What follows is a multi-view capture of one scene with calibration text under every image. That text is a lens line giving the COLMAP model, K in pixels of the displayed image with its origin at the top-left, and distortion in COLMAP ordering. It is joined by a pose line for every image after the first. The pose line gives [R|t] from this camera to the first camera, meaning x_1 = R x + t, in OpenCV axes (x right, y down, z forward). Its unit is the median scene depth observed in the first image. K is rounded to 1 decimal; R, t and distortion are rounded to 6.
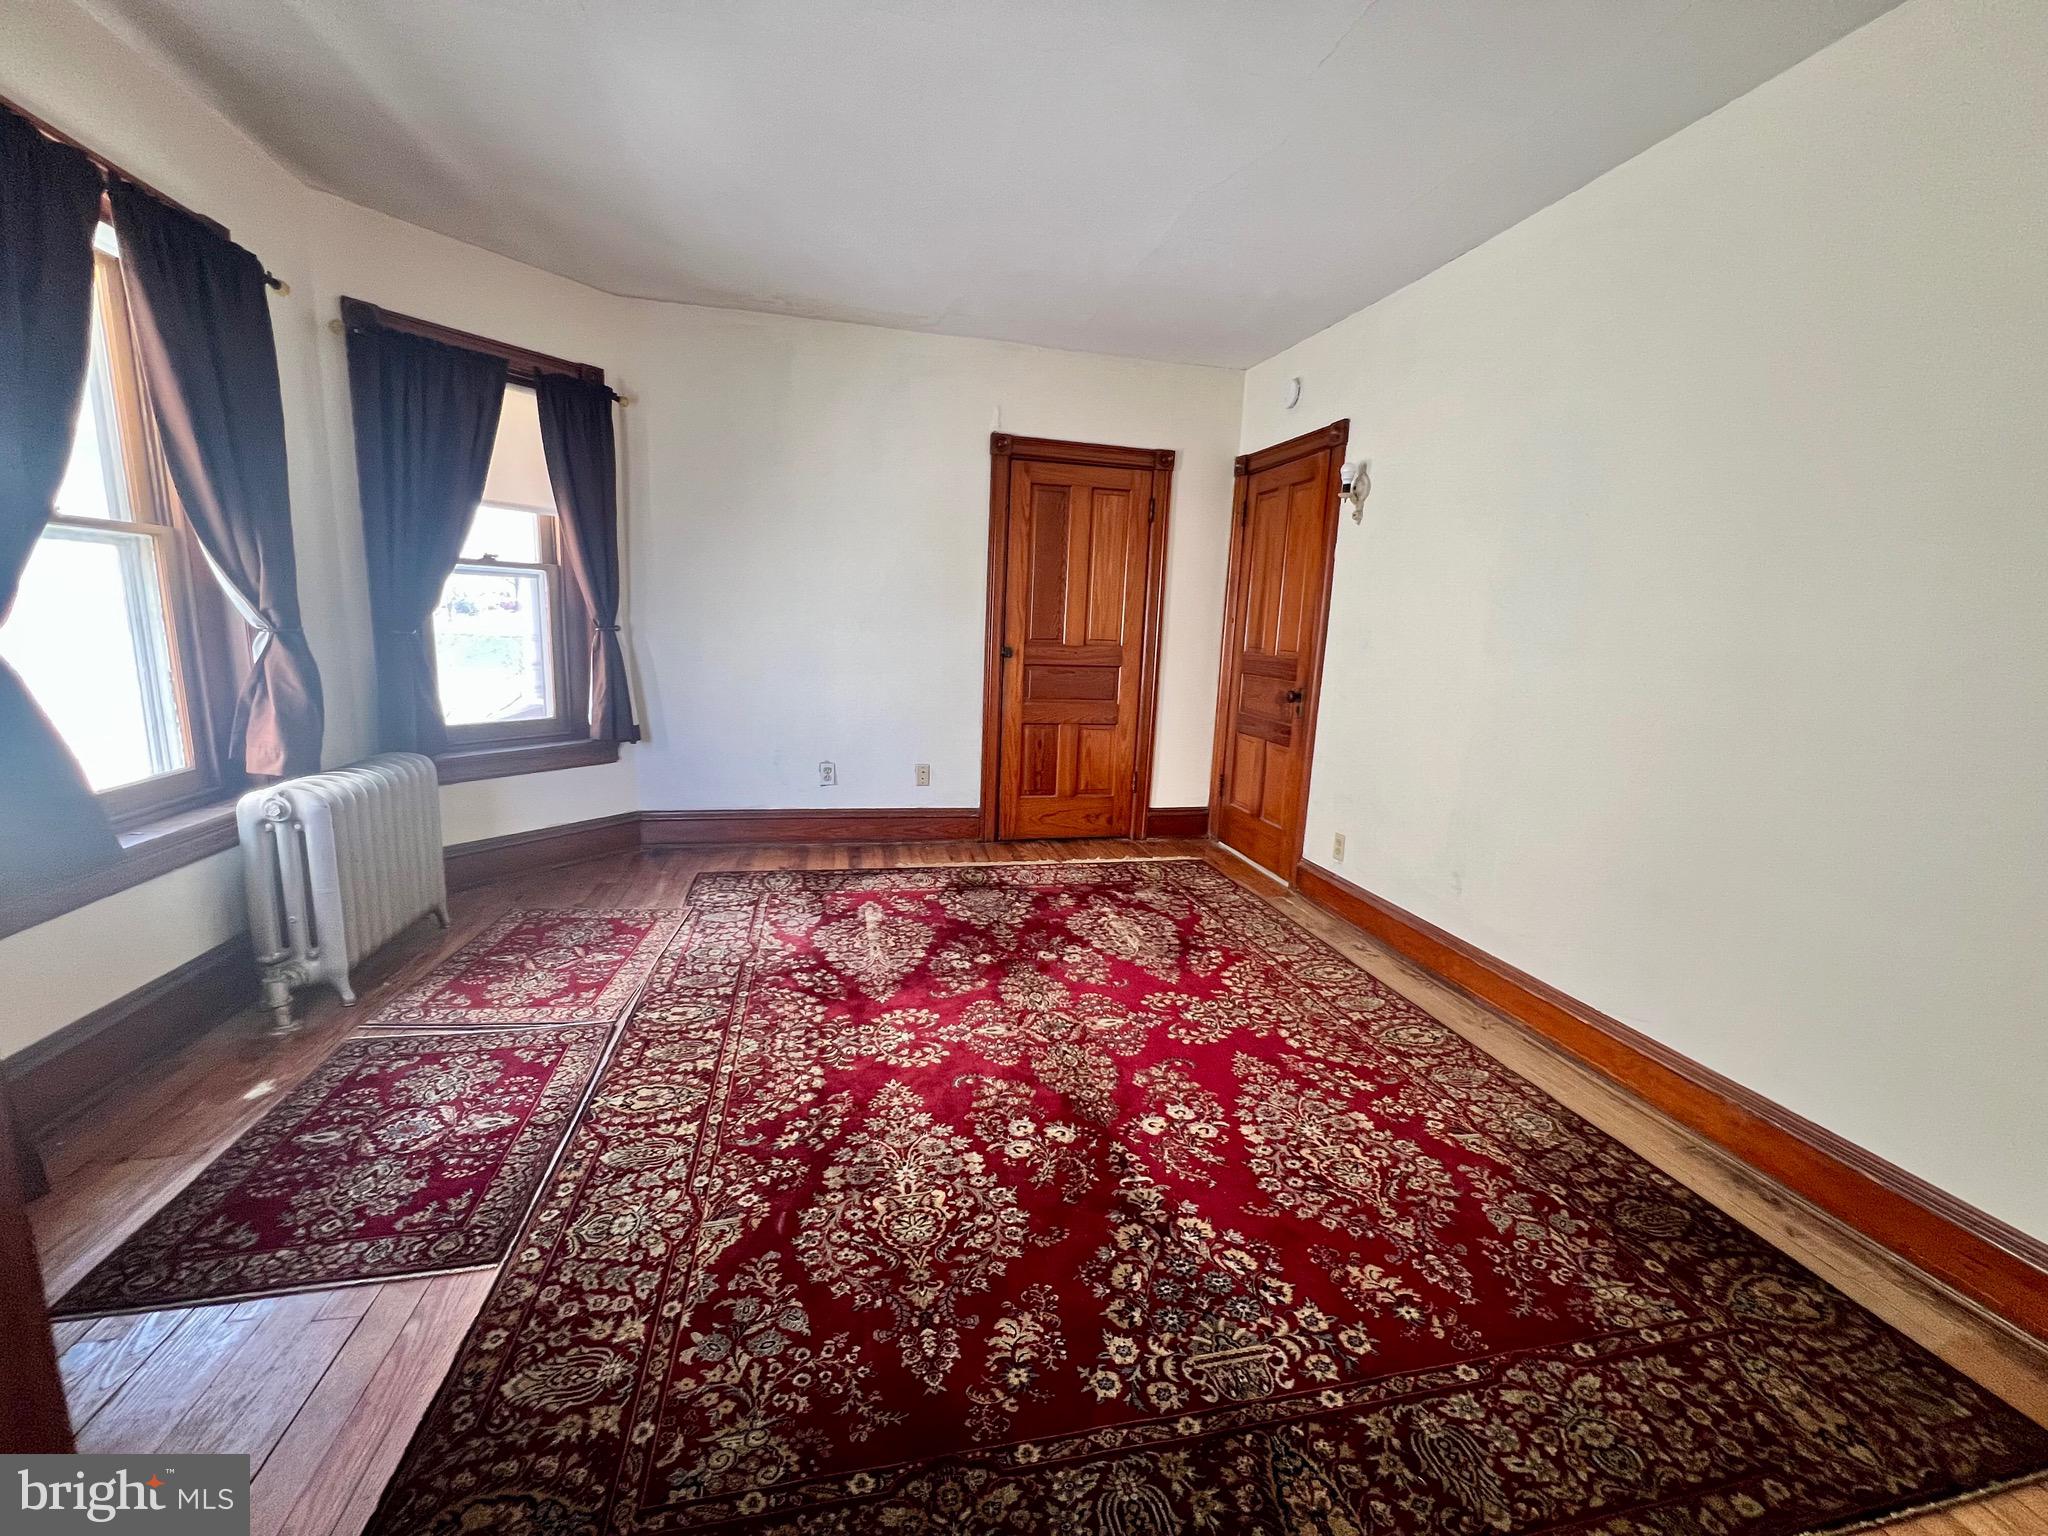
lens RADIAL K [[821.2, 0, 1022.3], [0, 821.2, 763.3], [0, 0, 1]] dist [-0.004970, 0.001287]
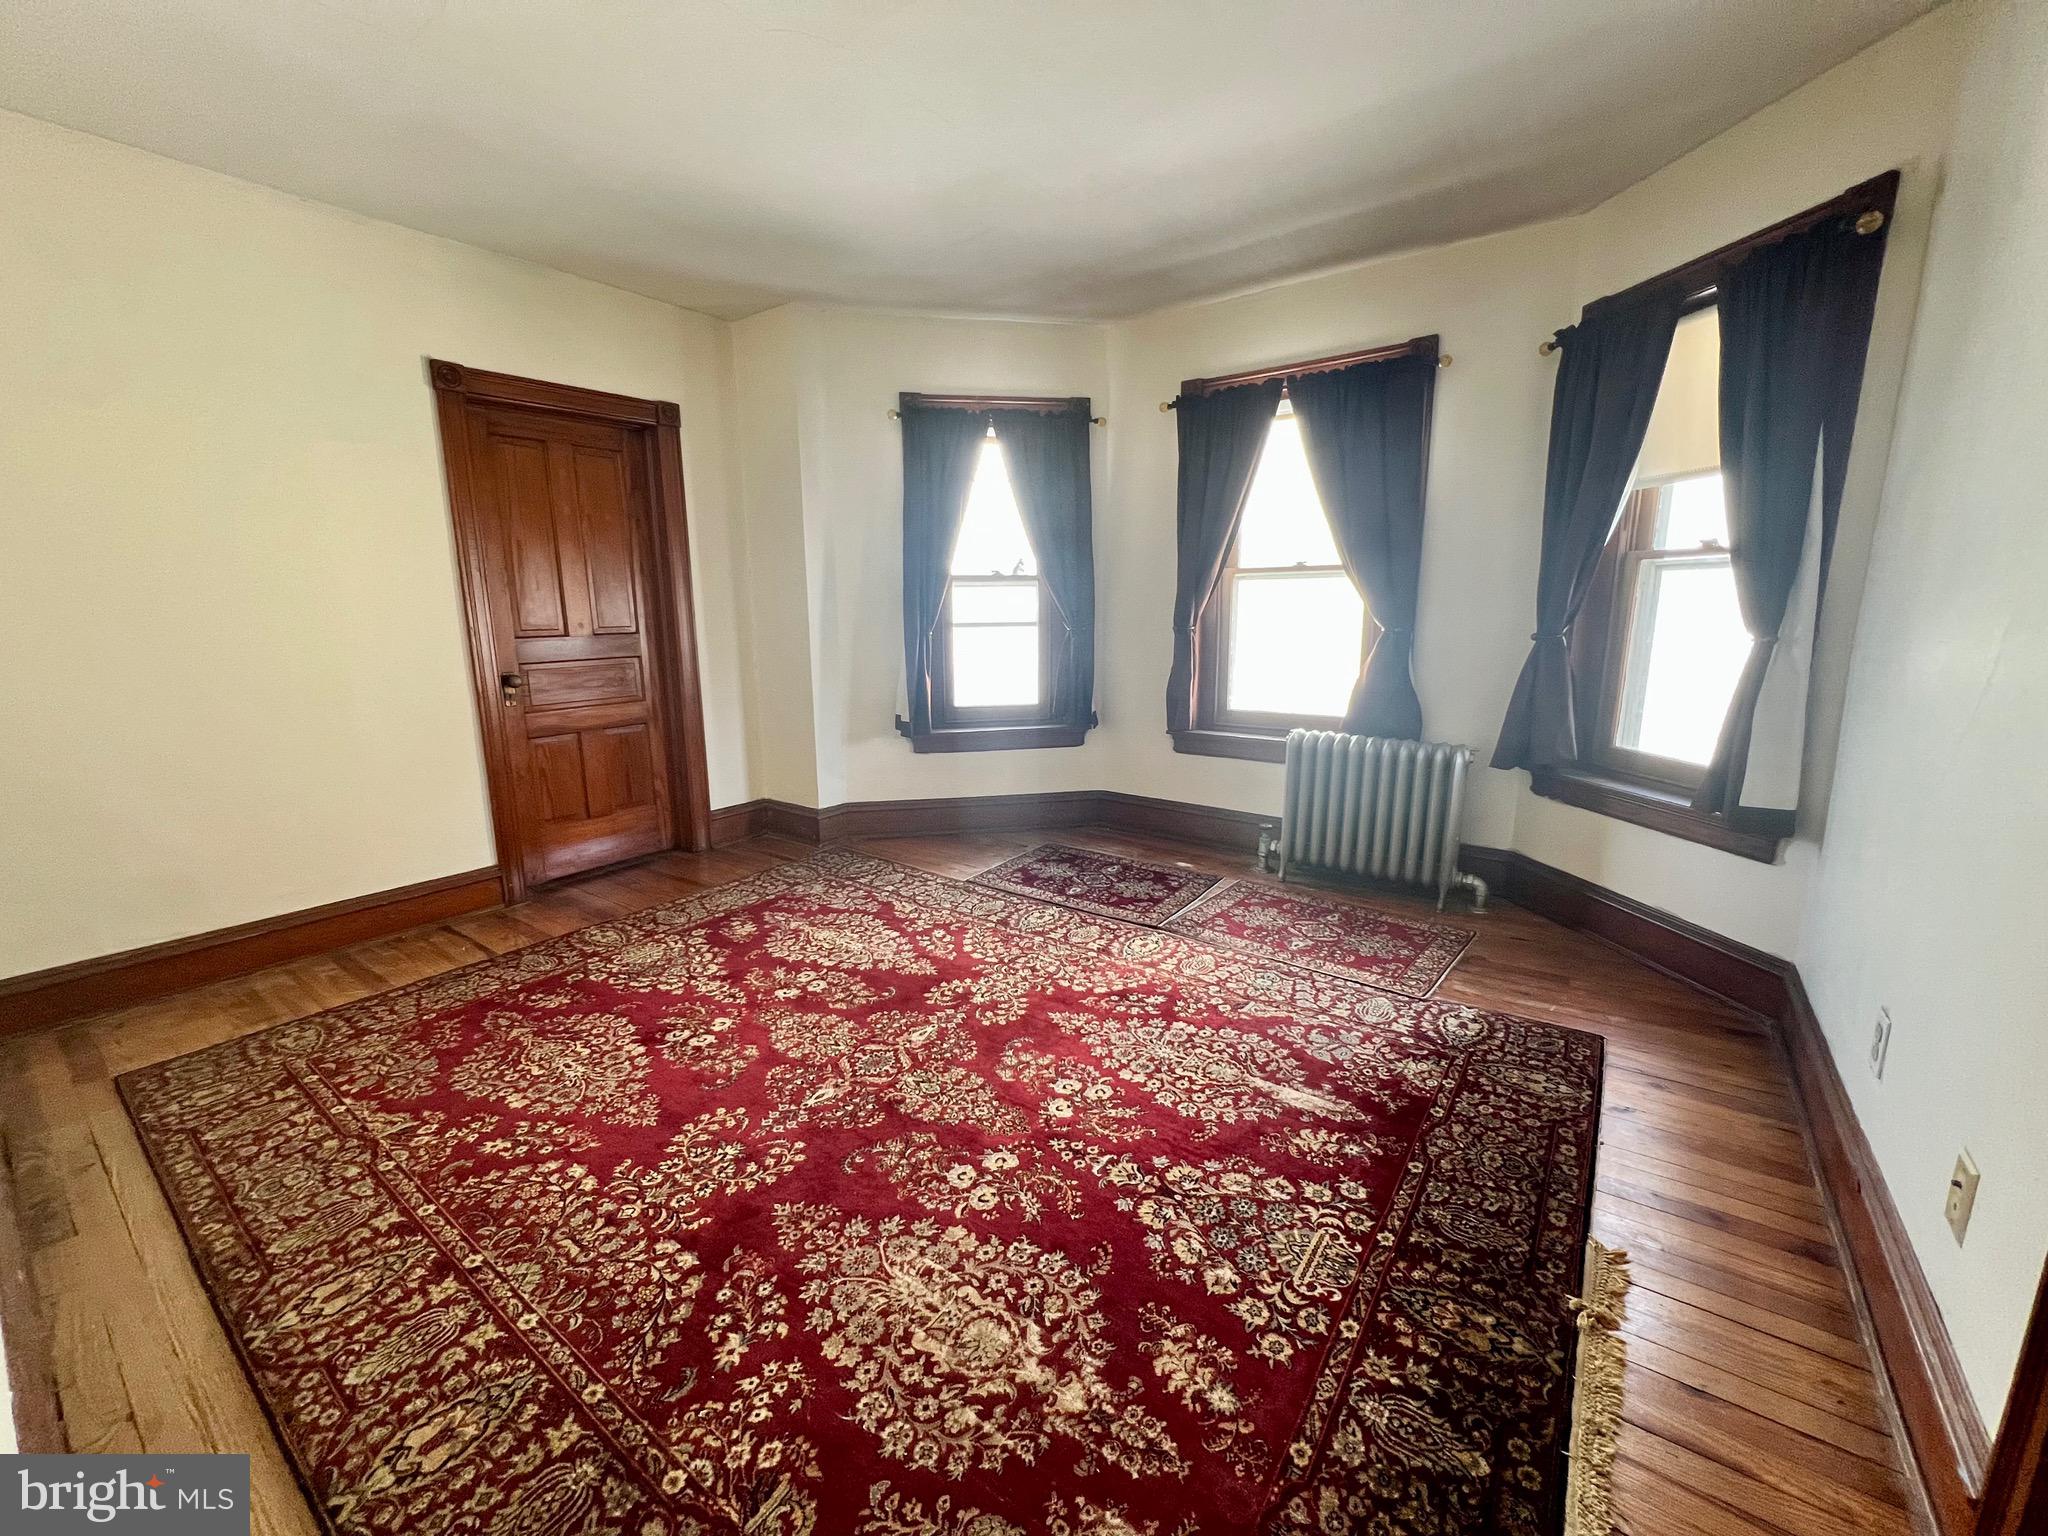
lens RADIAL K [[821.2, 0, 1024.4], [0, 821.2, 772.1], [0, 0, 1]] dist [-0.004970, 0.001287]
pose [[-0.754853, 0.098058, -0.648523, 0.480028], [-0.135996, 0.943874, 0.301010, -0.277614], [0.641640, 0.315415, -0.699150, 1.697979]]
